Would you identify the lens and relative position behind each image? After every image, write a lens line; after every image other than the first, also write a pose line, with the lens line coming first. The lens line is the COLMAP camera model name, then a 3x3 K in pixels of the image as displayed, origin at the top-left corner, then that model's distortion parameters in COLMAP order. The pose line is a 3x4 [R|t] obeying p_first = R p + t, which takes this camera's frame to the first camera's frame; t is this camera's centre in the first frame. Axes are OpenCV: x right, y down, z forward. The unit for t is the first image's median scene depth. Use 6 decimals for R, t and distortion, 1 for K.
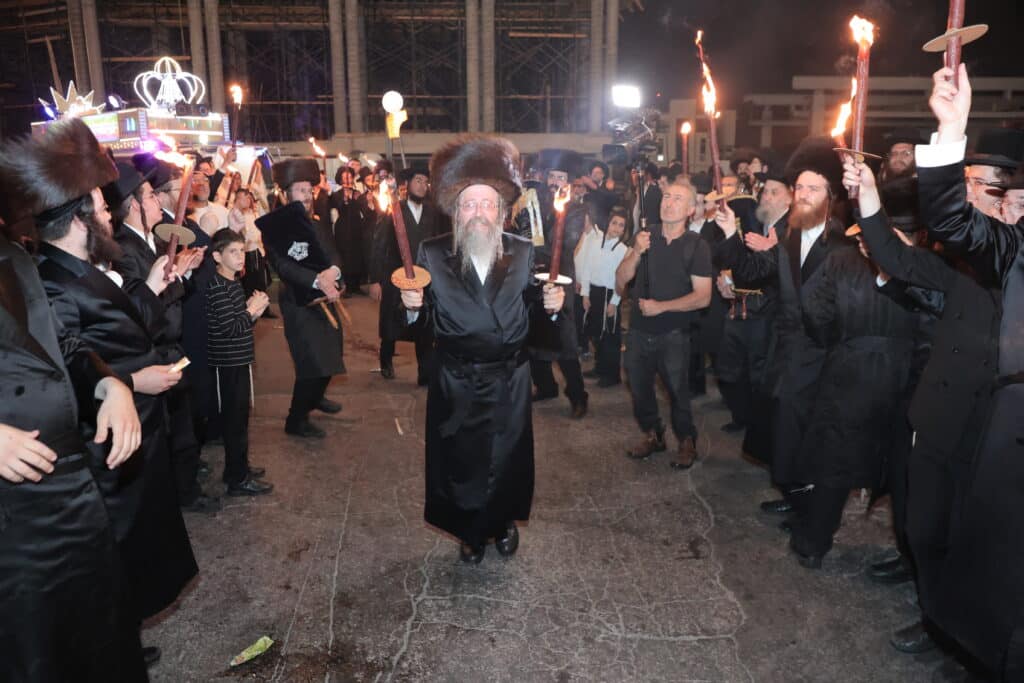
lens RADIAL K [[906.8, 0, 512.0], [0, 906.8, 341.5], [0, 0, 1]] dist [-0.006541, 0.001316]
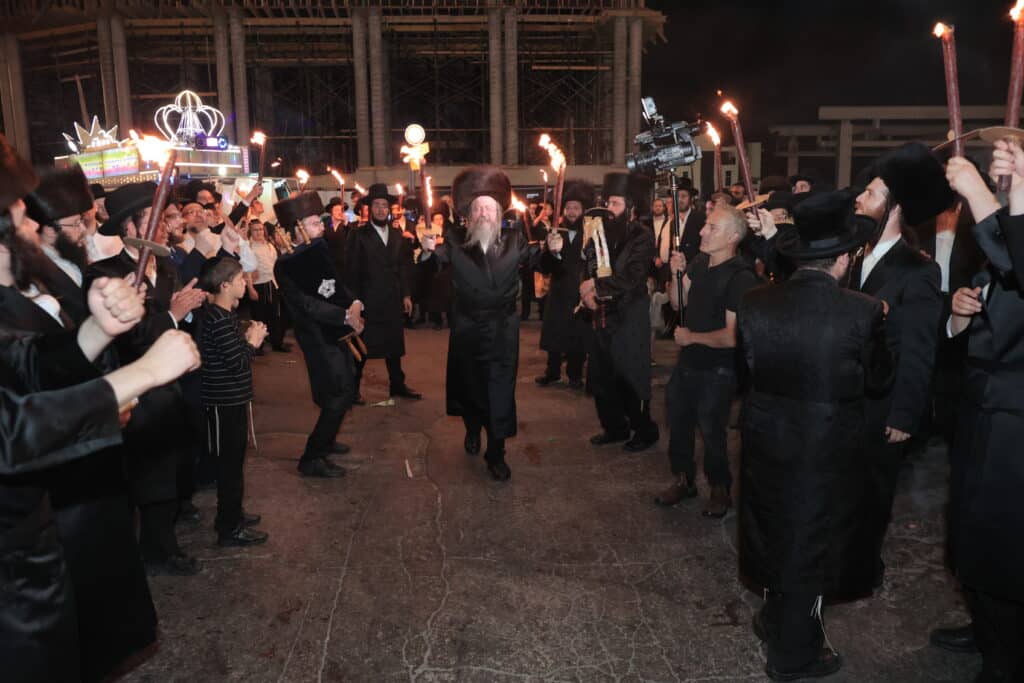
lens RADIAL K [[862.2, 0, 512.0], [0, 862.2, 341.5], [0, 0, 1]] dist [-0.019021, -0.004051]
pose [[0.999411, -0.001410, -0.034292, 0.014362], [0.000176, 0.999354, -0.035951, -0.005409], [0.034321, 0.035923, 0.998765, 0.130495]]
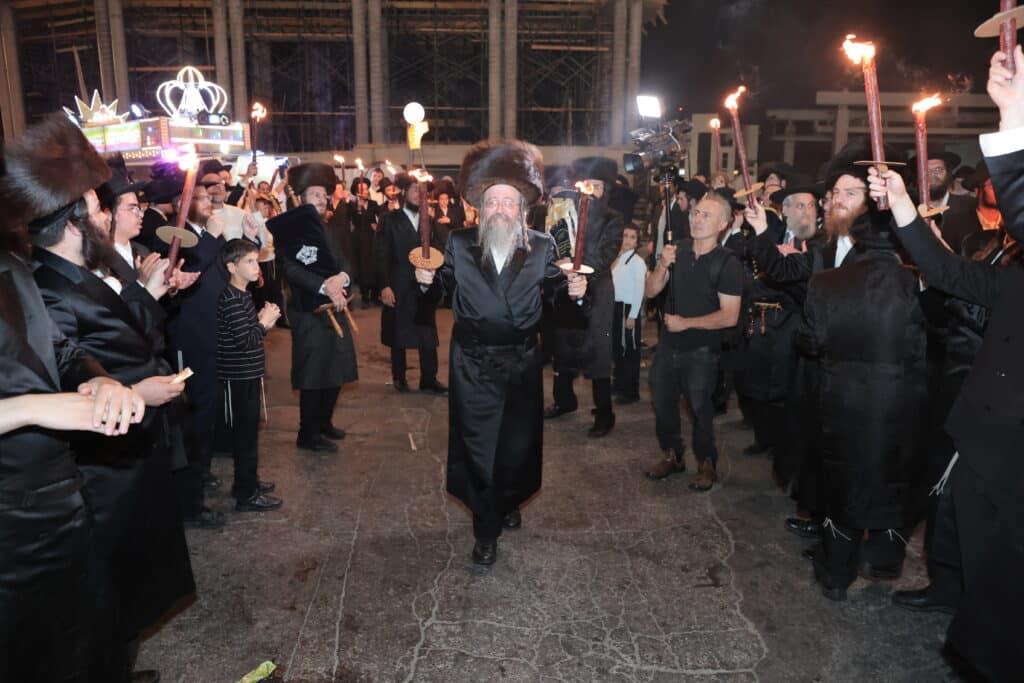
lens RADIAL K [[893.6, 0, 512.0], [0, 893.6, 341.5], [0, 0, 1]] dist [-0.004812, -0.009188]
pose [[0.999652, 0.013917, -0.022419, 0.003921], [-0.014153, 0.999846, -0.010383, -0.007197], [0.022271, 0.010697, 0.999695, 0.037527]]
